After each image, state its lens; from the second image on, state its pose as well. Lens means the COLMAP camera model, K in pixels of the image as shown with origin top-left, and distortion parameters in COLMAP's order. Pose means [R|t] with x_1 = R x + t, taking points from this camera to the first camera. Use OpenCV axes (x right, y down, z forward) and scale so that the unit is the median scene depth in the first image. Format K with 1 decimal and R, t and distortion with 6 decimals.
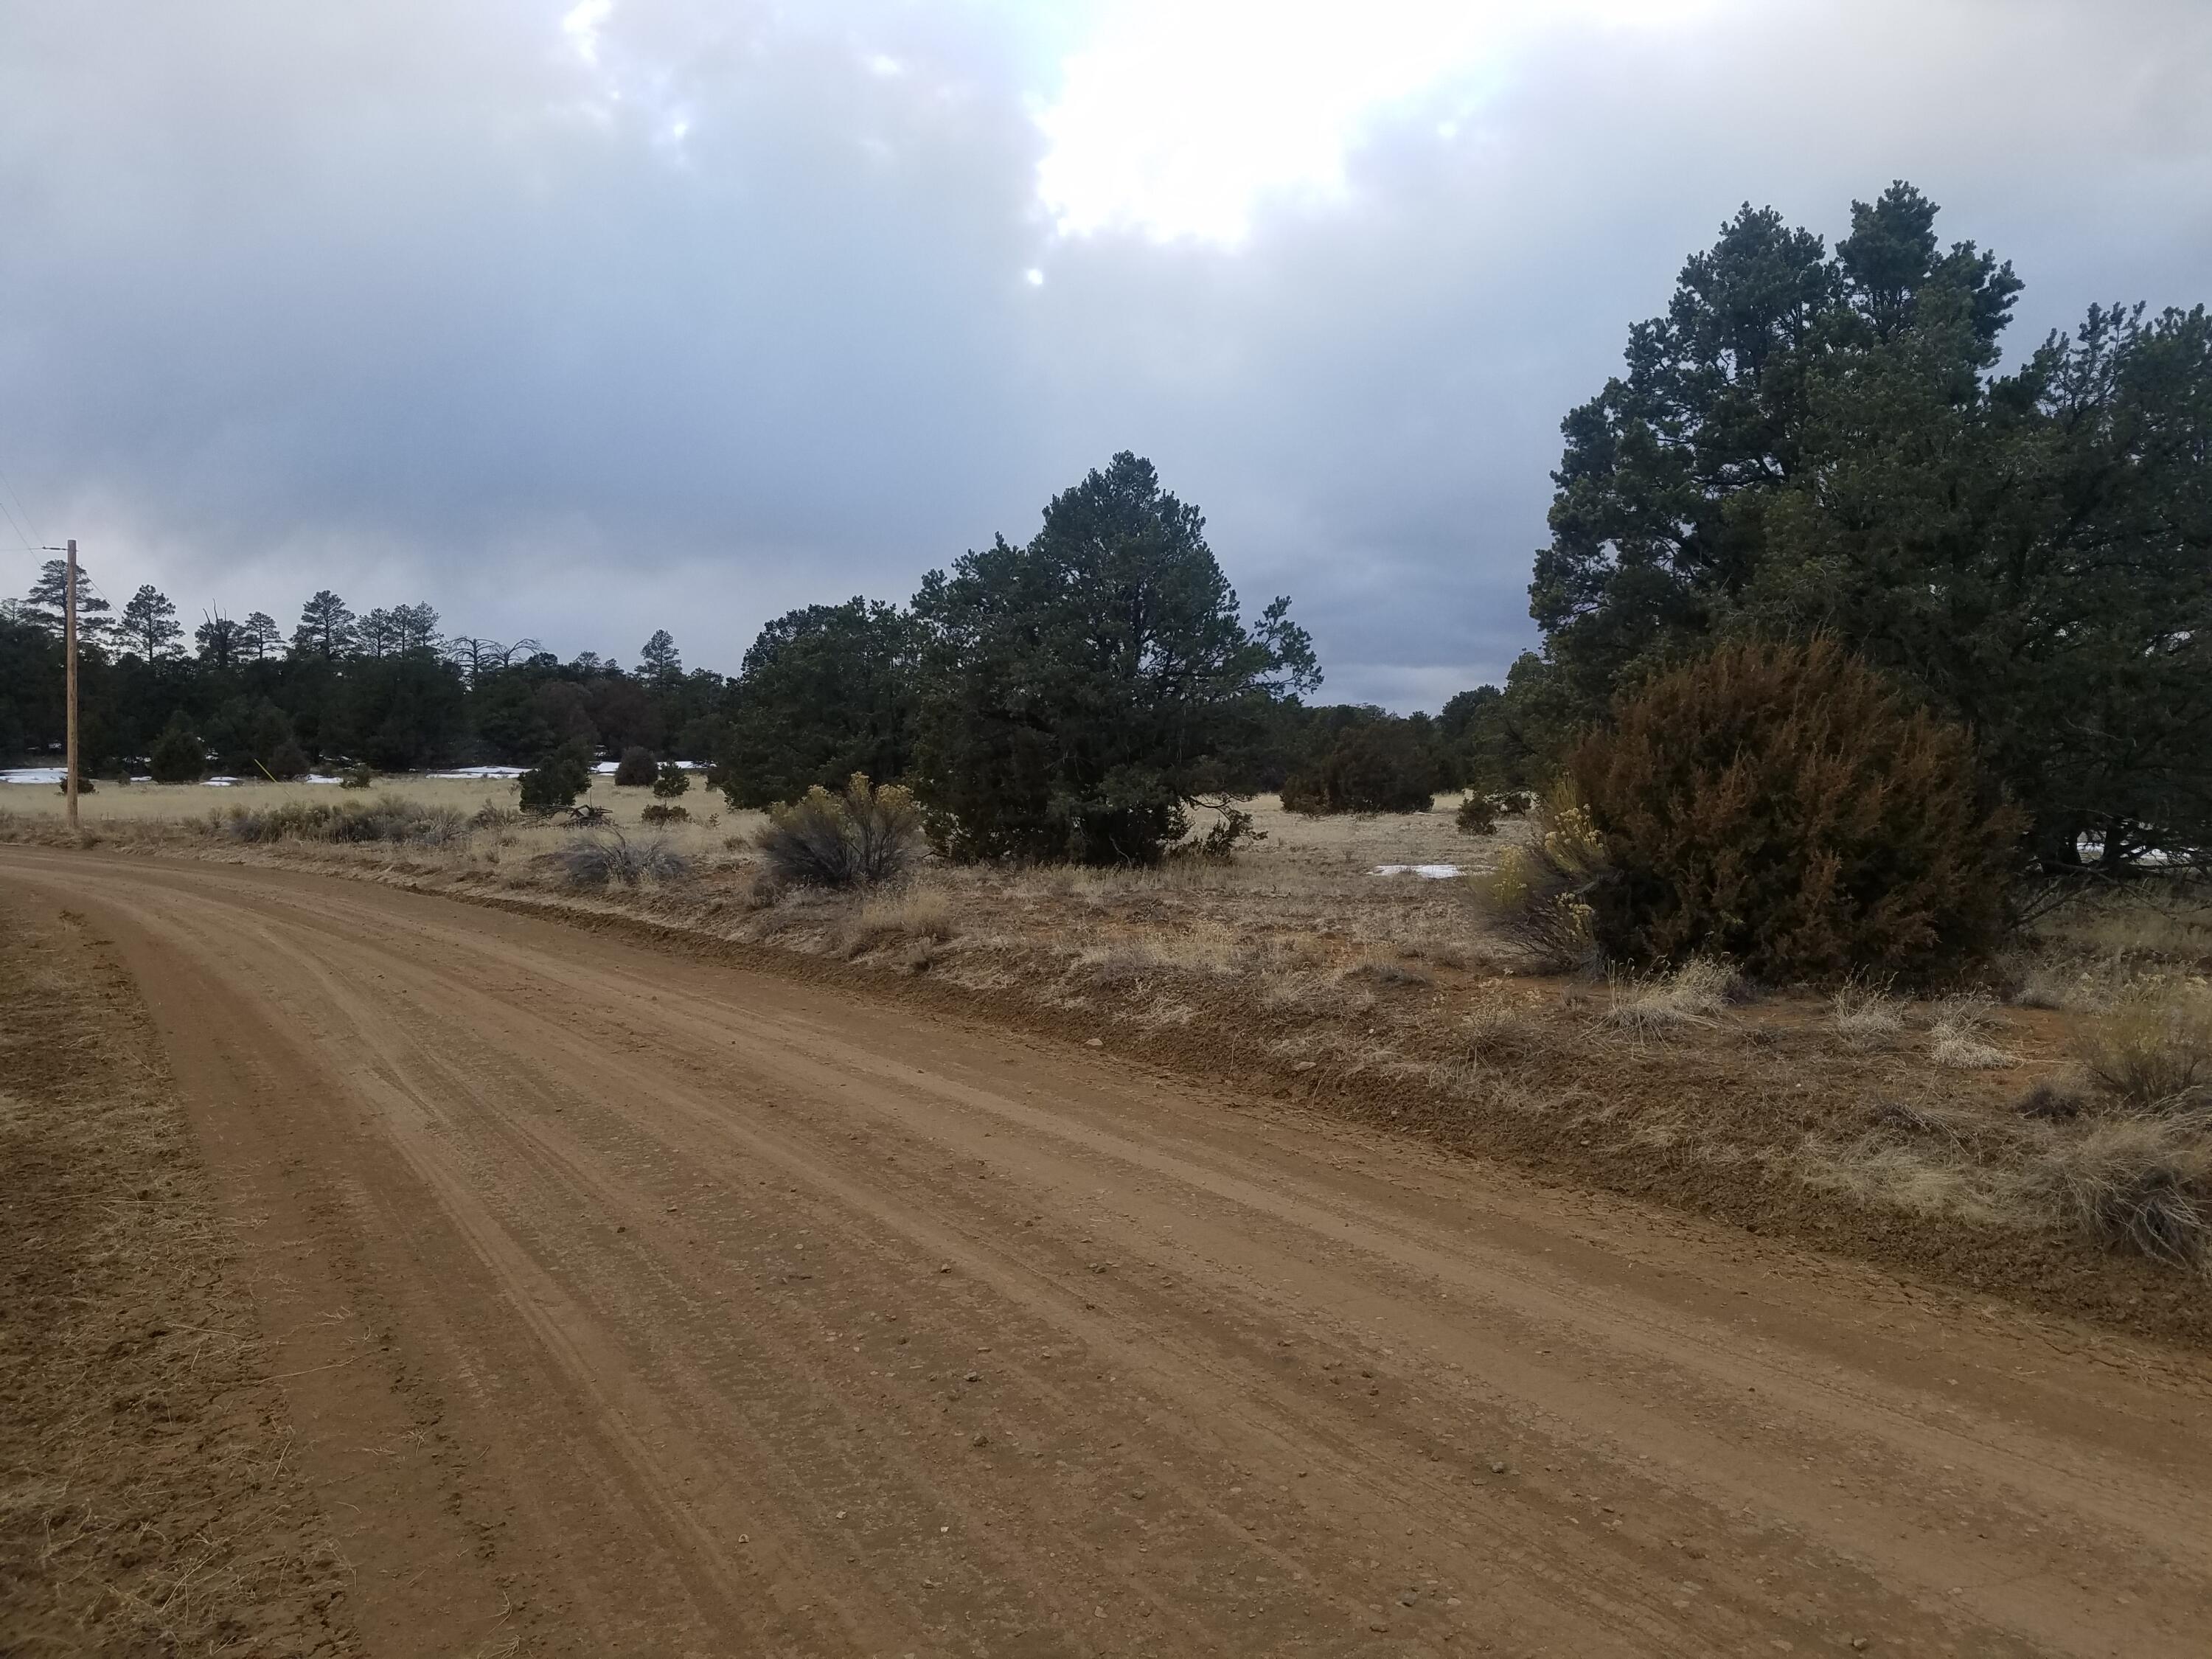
lens RADIAL K [[1671.9, 0, 1122.4], [0, 1671.9, 815.0], [0, 0, 1]] dist [0.278607, -0.515693]
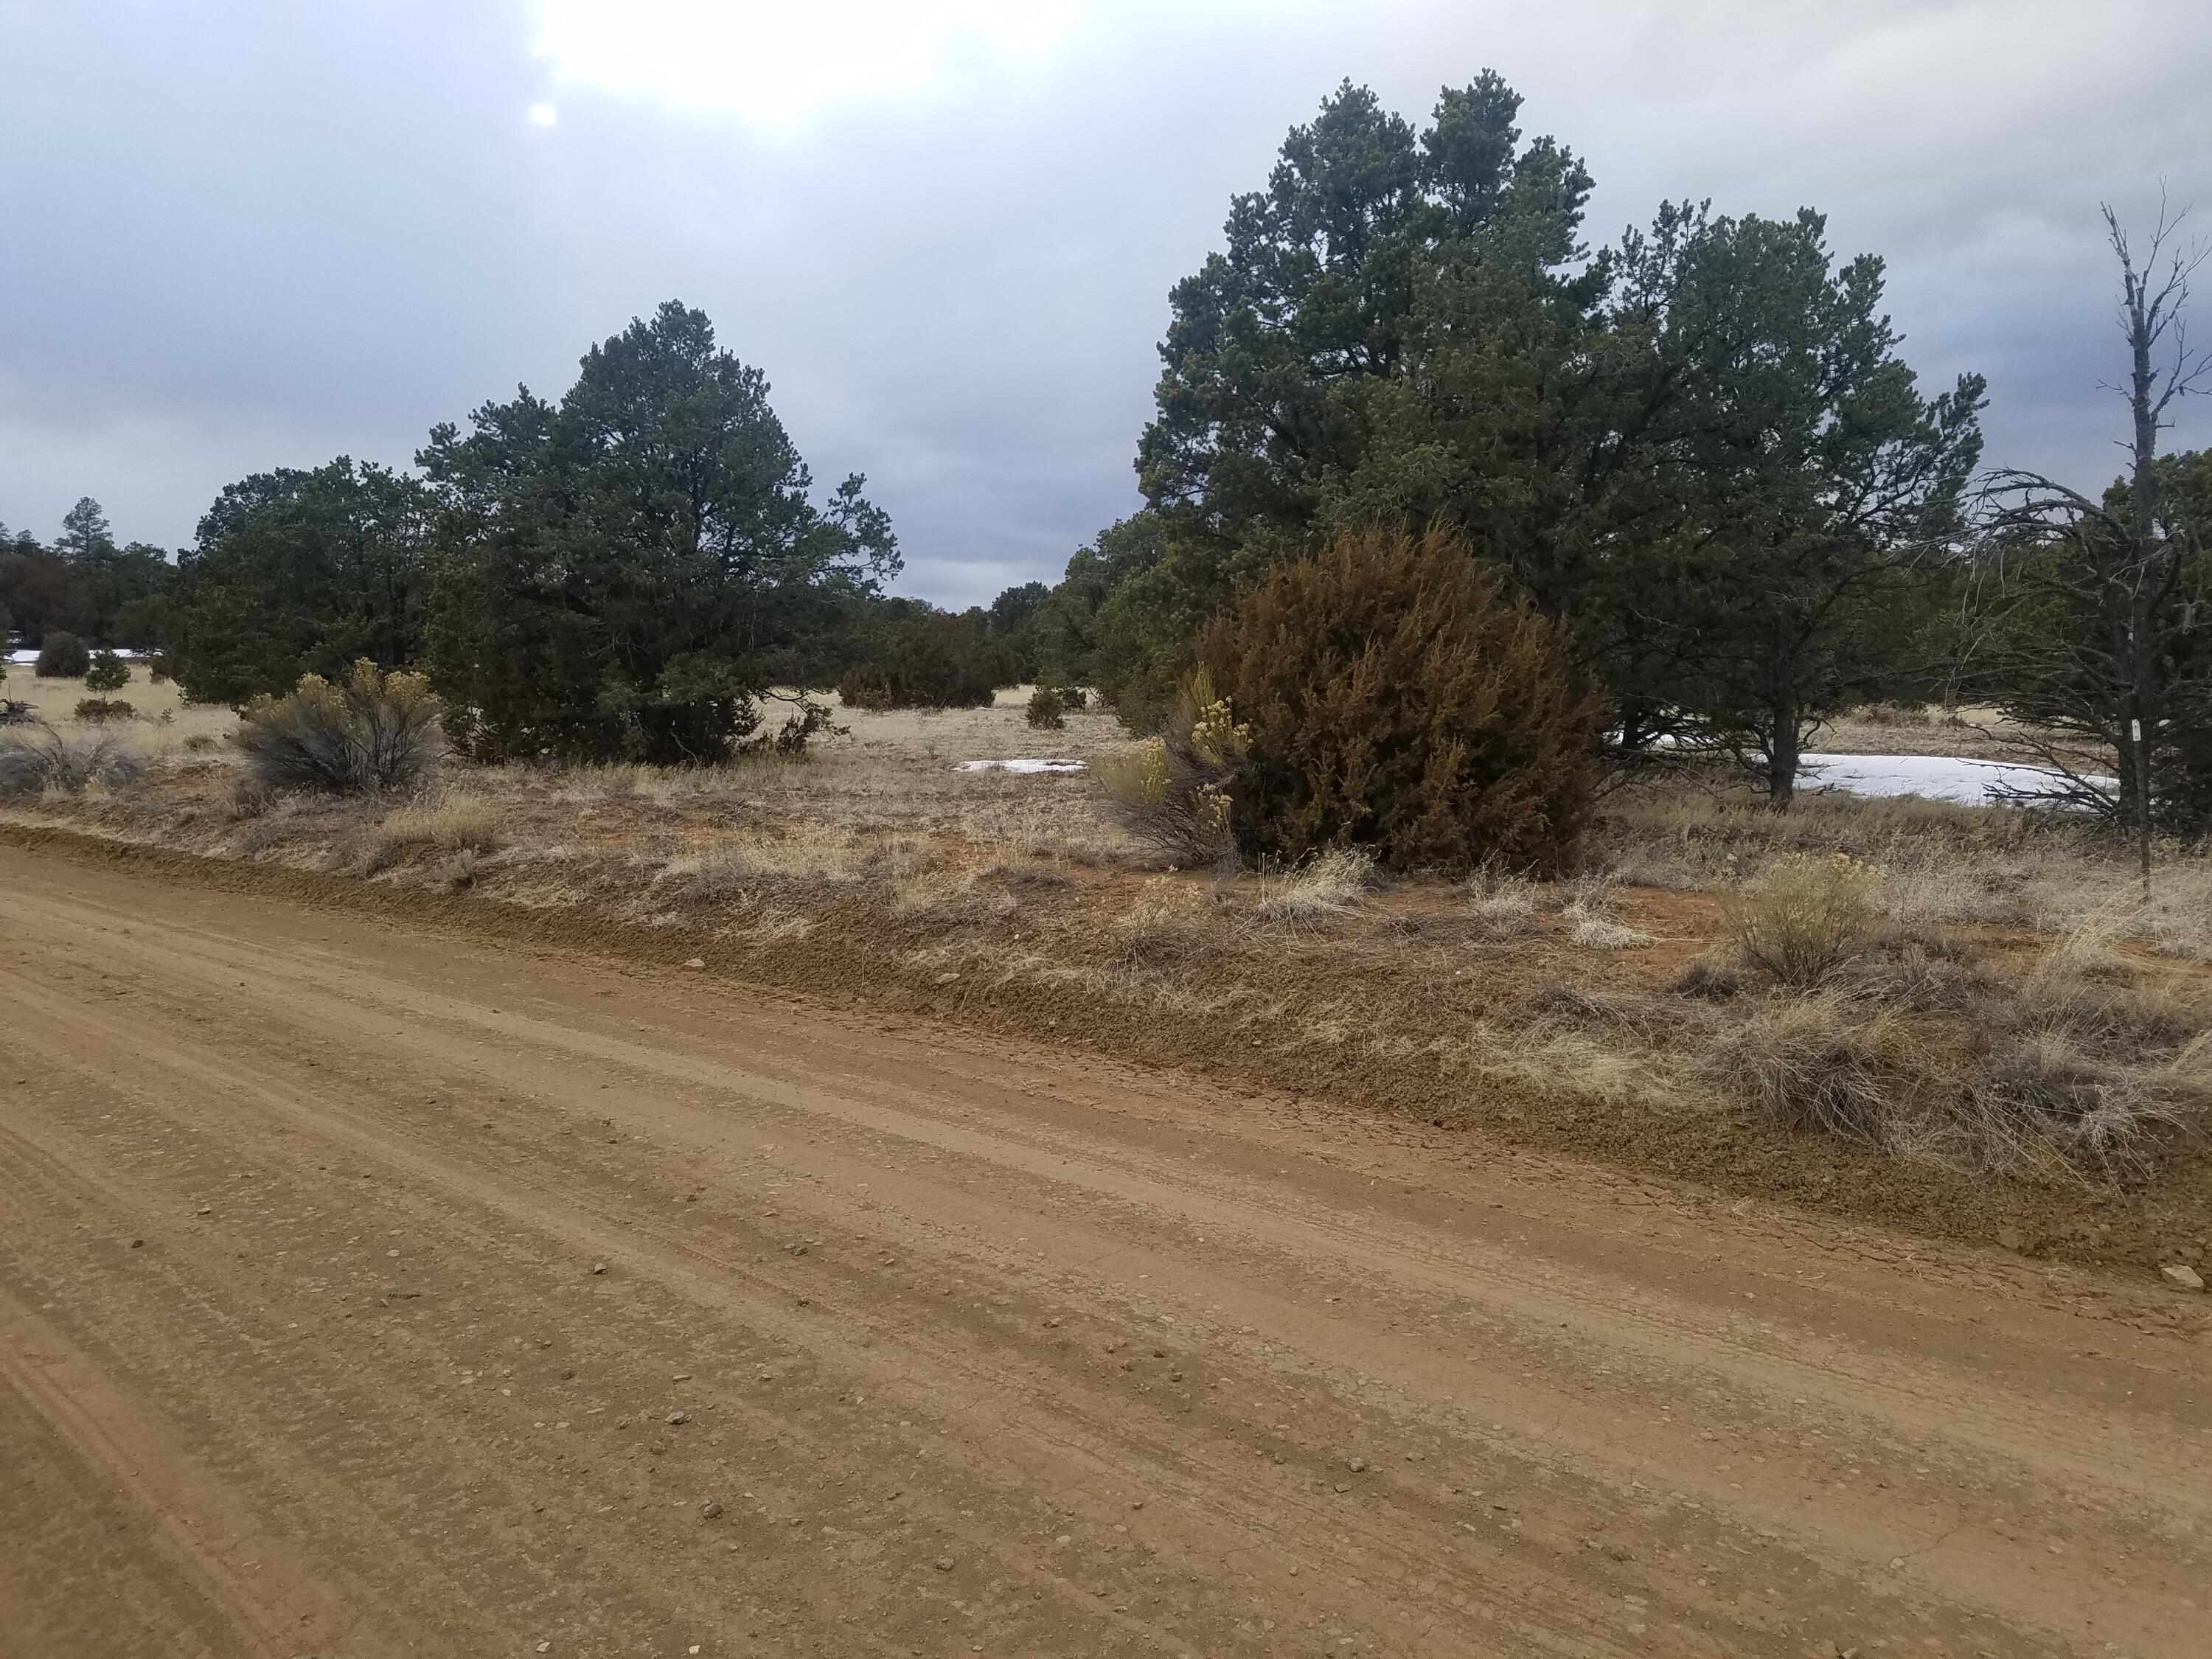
lens RADIAL K [[1671.9, 0, 1122.4], [0, 1671.9, 815.0], [0, 0, 1]] dist [0.278607, -0.515693]
pose [[0.963284, -0.021585, 0.267614, -0.043133], [0.005035, 0.998040, 0.062374, 0.002705], [-0.268436, -0.058736, 0.961505, 0.091721]]
